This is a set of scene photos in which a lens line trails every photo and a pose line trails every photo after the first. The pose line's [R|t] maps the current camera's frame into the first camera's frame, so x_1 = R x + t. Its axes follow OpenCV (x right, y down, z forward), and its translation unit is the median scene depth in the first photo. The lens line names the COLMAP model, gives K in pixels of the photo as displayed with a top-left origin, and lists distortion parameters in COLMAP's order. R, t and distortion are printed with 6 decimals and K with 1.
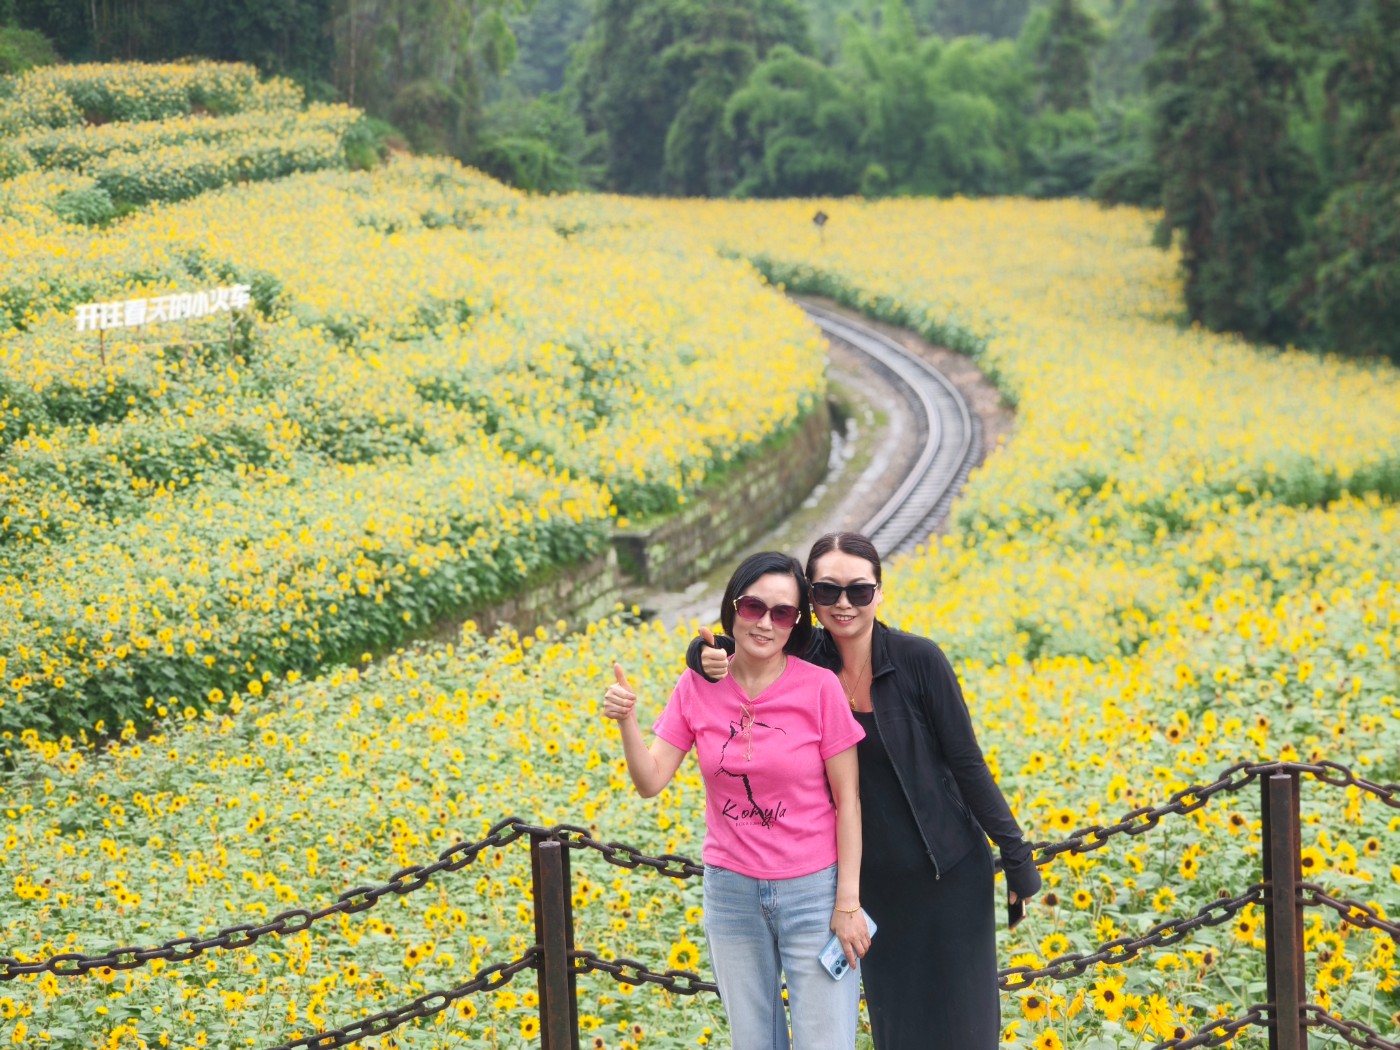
lens RADIAL K [[2906.4, 0, 752.2], [0, 2906.4, 524.1], [0, 0, 1]] dist [0.235379, -0.329943]
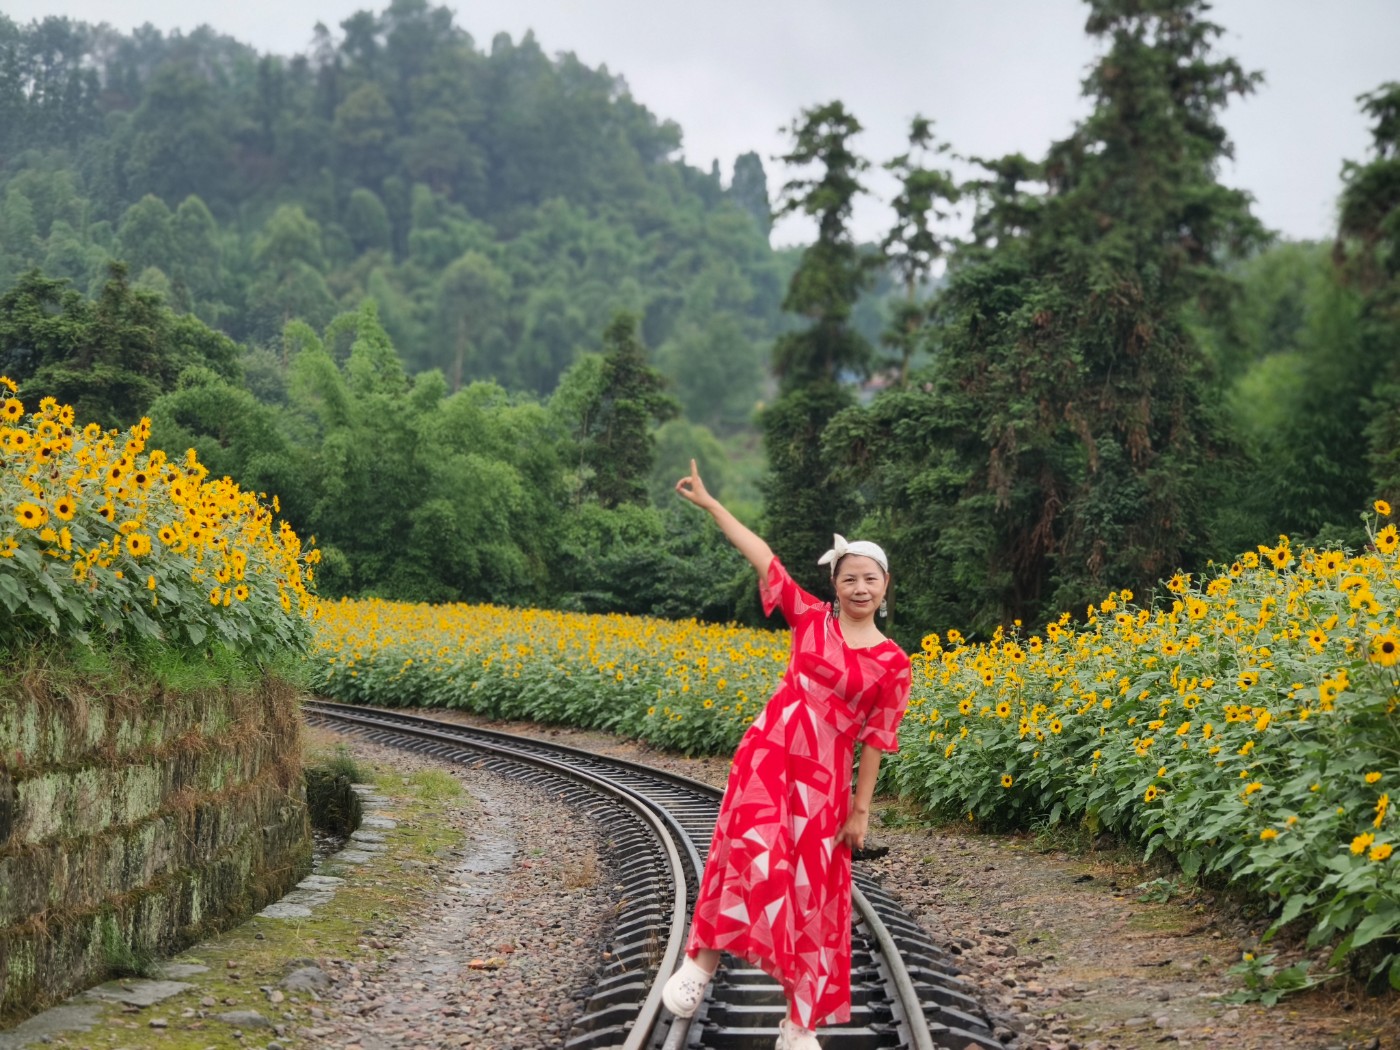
lens RADIAL K [[3010.7, 0, 719.5], [0, 3010.7, 531.7], [0, 0, 1]] dist [0.151124, -0.100355]
pose [[0.980020, 0.077660, 0.183110, 0.004869], [-0.039262, 0.978043, -0.204671, 0.011829], [-0.194984, 0.193392, 0.961551, 0.552821]]
